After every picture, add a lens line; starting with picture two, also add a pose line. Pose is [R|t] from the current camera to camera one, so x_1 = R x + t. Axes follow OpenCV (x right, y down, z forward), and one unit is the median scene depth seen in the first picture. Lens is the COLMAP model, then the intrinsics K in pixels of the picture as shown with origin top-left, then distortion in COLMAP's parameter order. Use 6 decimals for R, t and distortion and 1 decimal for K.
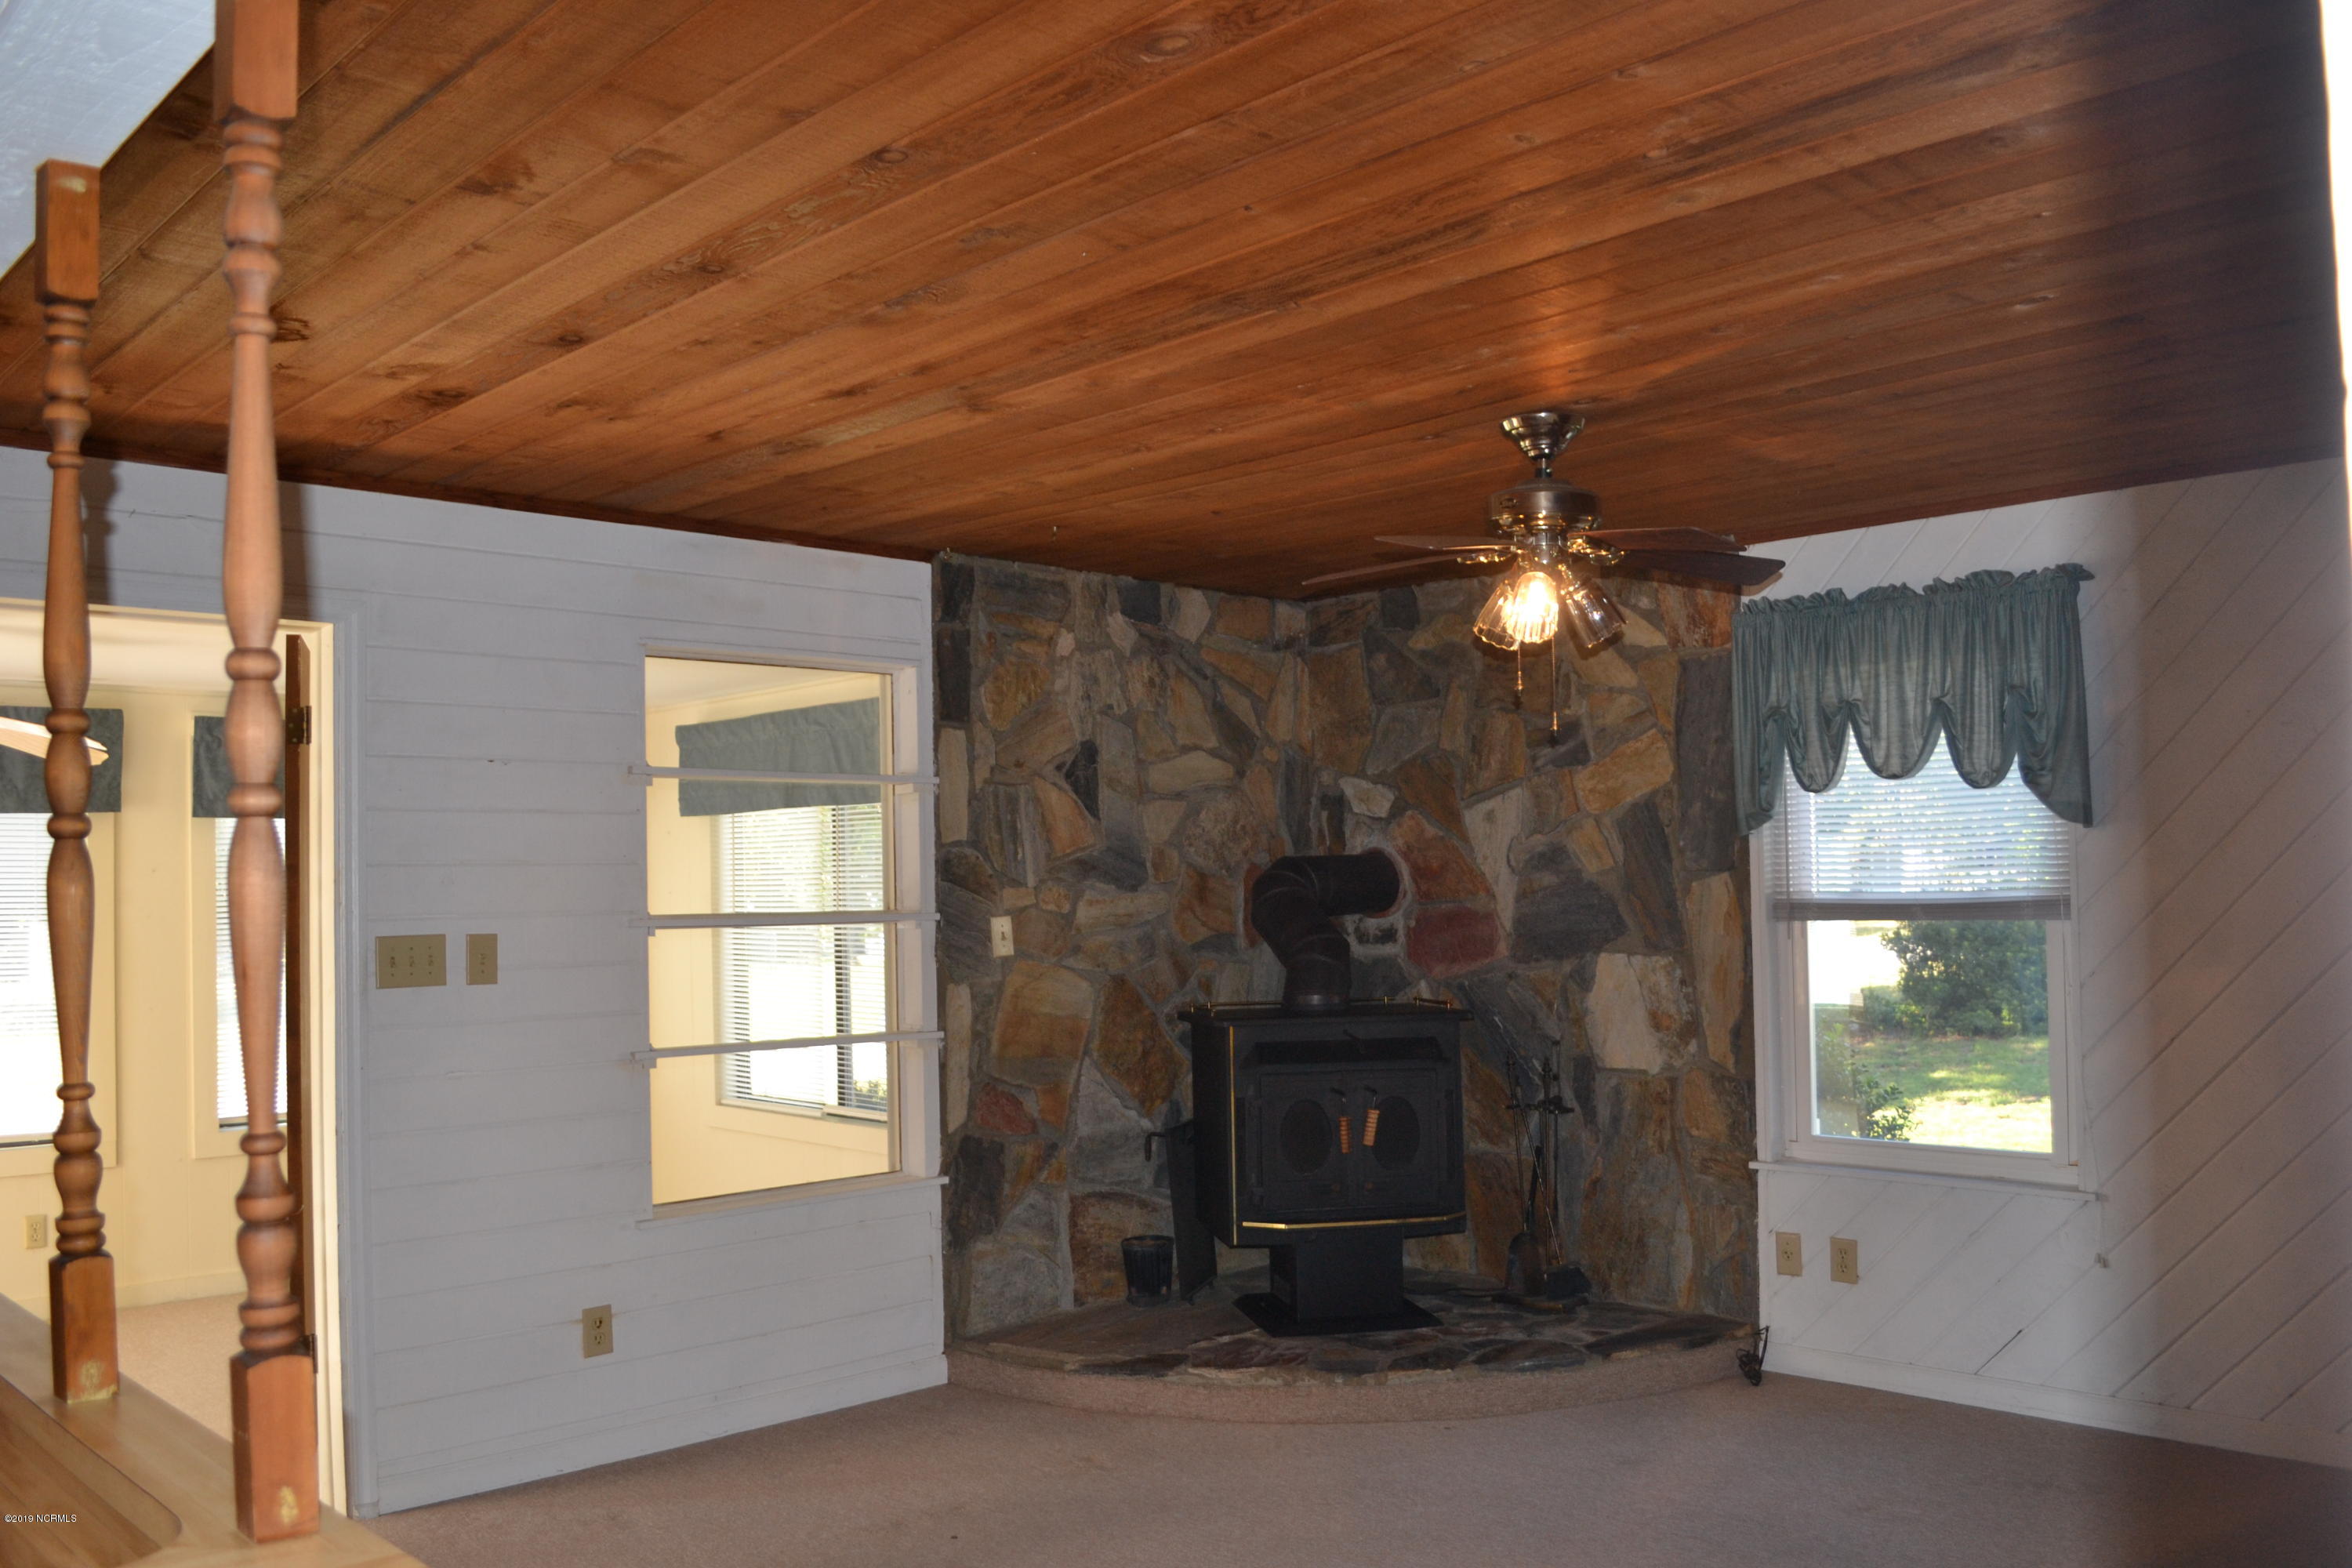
lens RADIAL K [[1883.7, 0, 1171.0], [0, 1883.7, 805.6], [0, 0, 1]] dist [-0.078787, 0.007003]
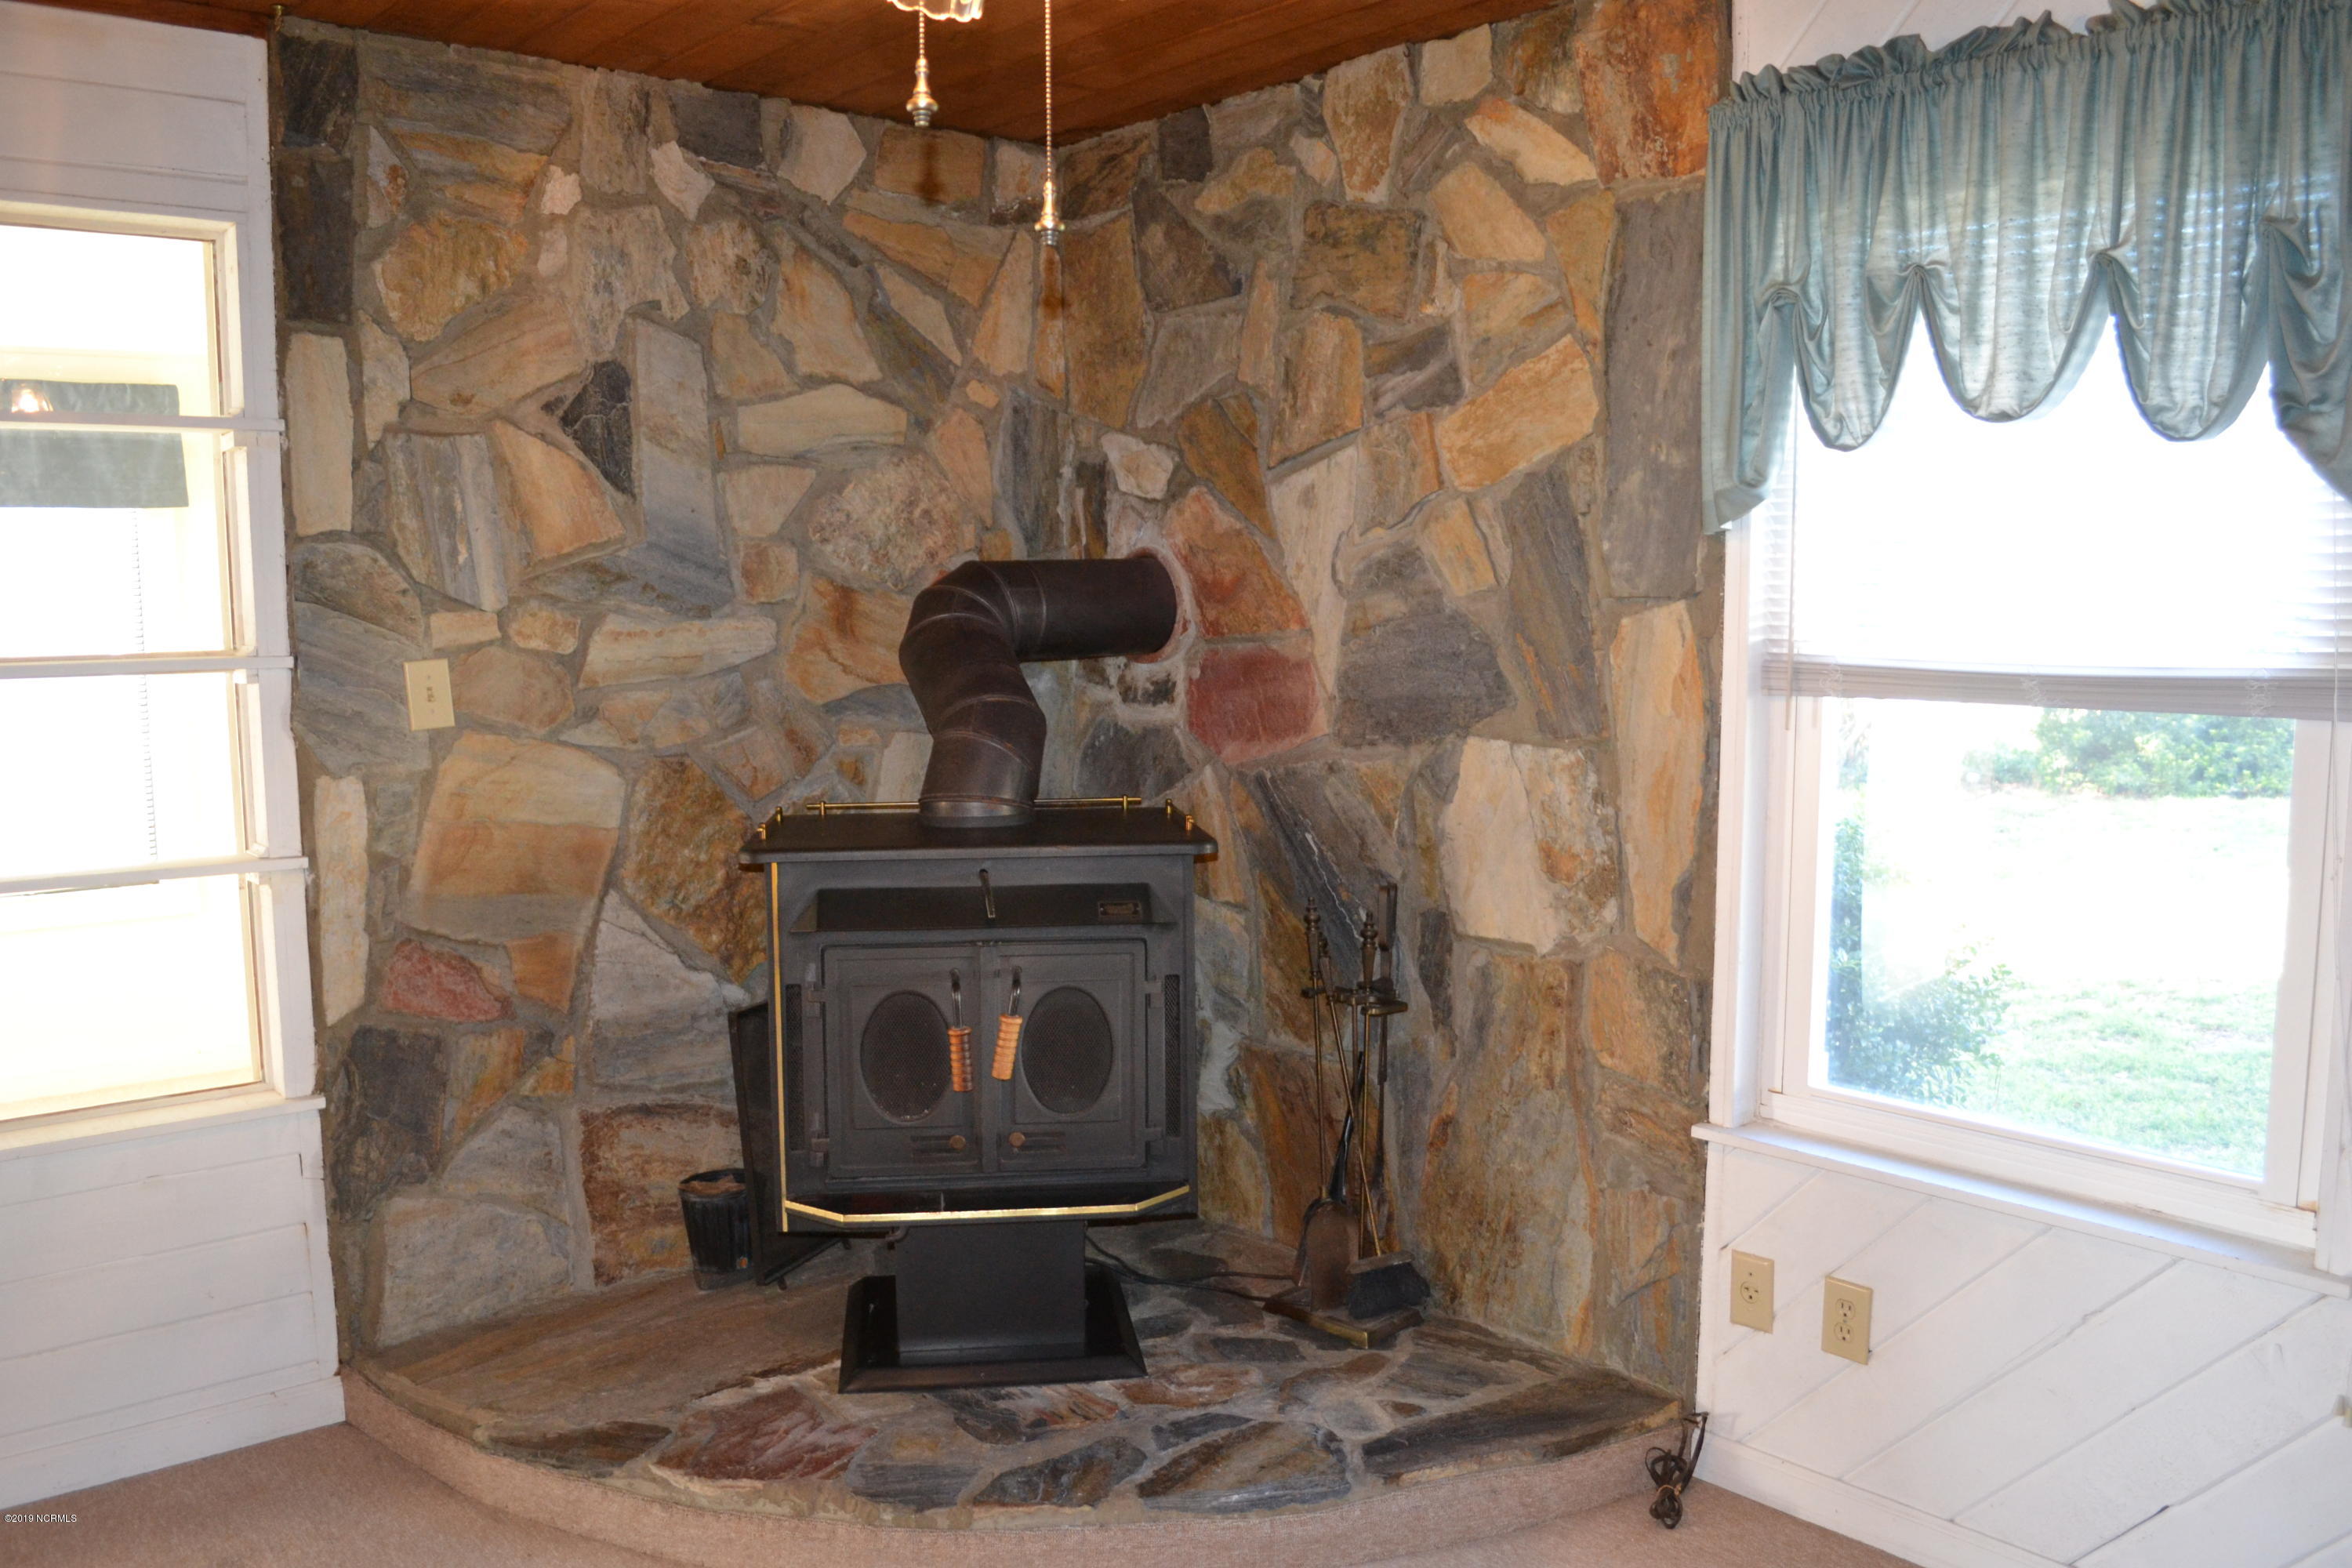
lens RADIAL K [[1883.7, 0, 1171.0], [0, 1883.7, 805.6], [0, 0, 1]] dist [-0.078787, 0.007003]
pose [[0.997562, 0.020141, -0.066816, 0.179094], [-0.009441, 0.987593, 0.156753, 0.010081], [0.069144, -0.155740, 0.985375, 0.427884]]
